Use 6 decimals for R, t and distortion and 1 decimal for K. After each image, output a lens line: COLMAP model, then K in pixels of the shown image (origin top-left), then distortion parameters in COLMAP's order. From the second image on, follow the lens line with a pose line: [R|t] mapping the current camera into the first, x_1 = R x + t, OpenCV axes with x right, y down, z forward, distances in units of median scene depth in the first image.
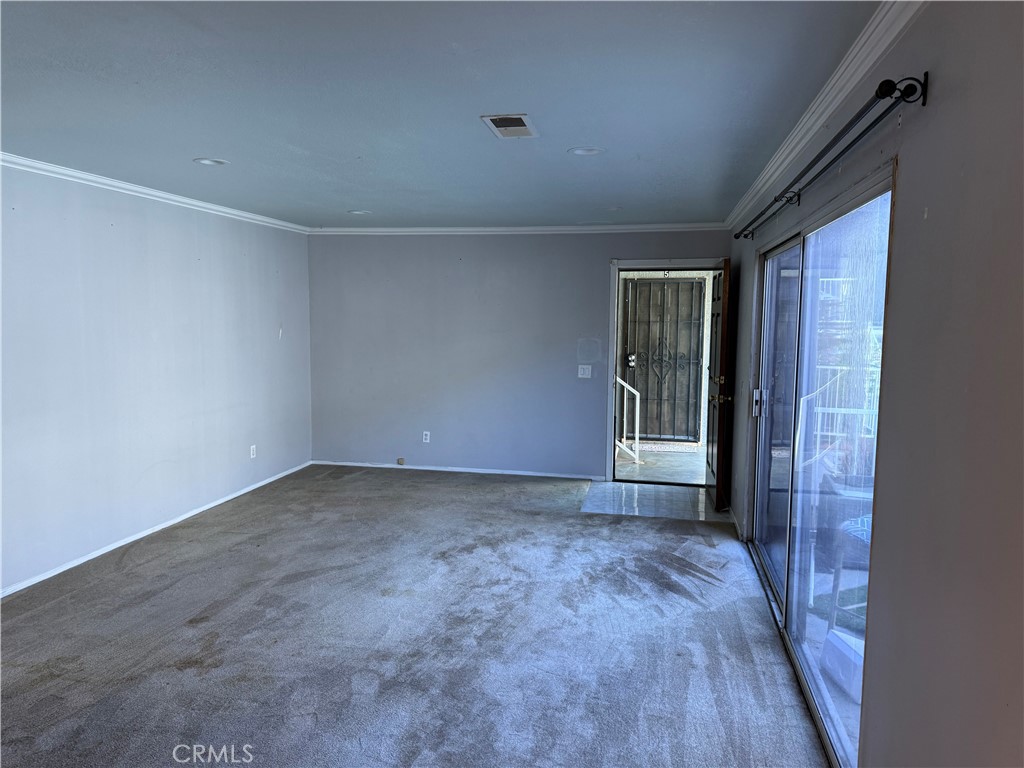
lens RADIAL K [[722.8, 0, 514.9], [0, 722.8, 378.3], [0, 0, 1]] dist [0.039754, -0.046259]
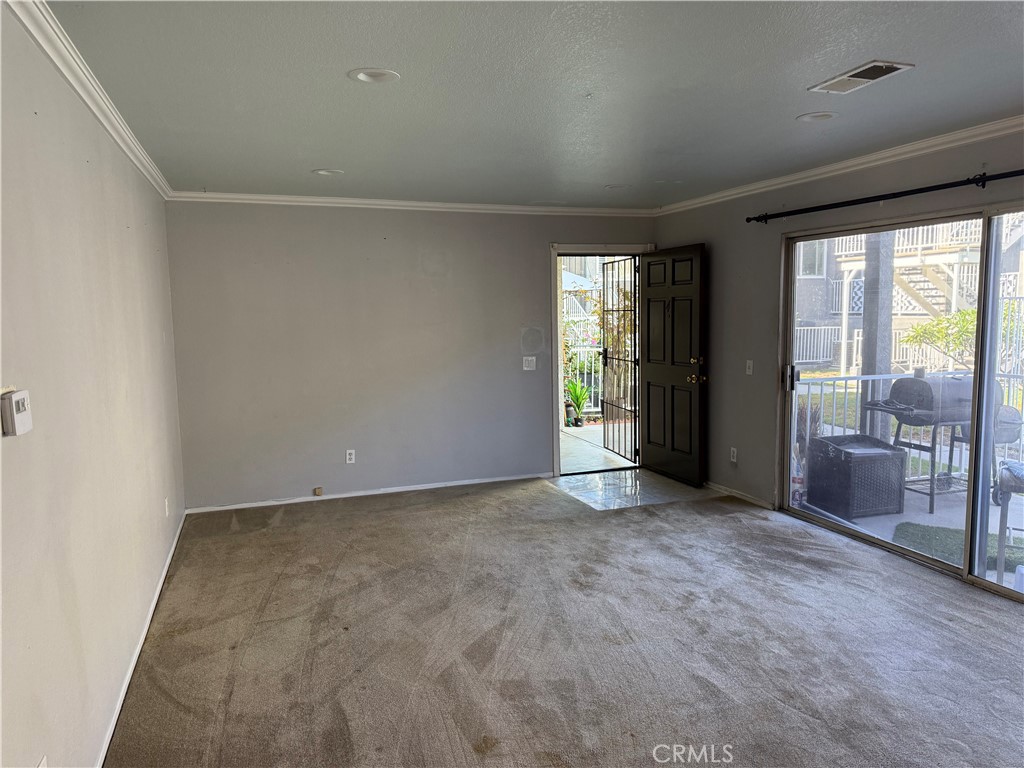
lens RADIAL K [[722.8, 0, 506.7], [0, 722.8, 387.2], [0, 0, 1]] dist [0.039754, -0.046259]
pose [[0.857716, -0.082497, 0.507463, -0.567768], [0.072503, 0.996587, 0.039468, -0.025027], [-0.508987, 0.002941, 0.860769, 0.302286]]
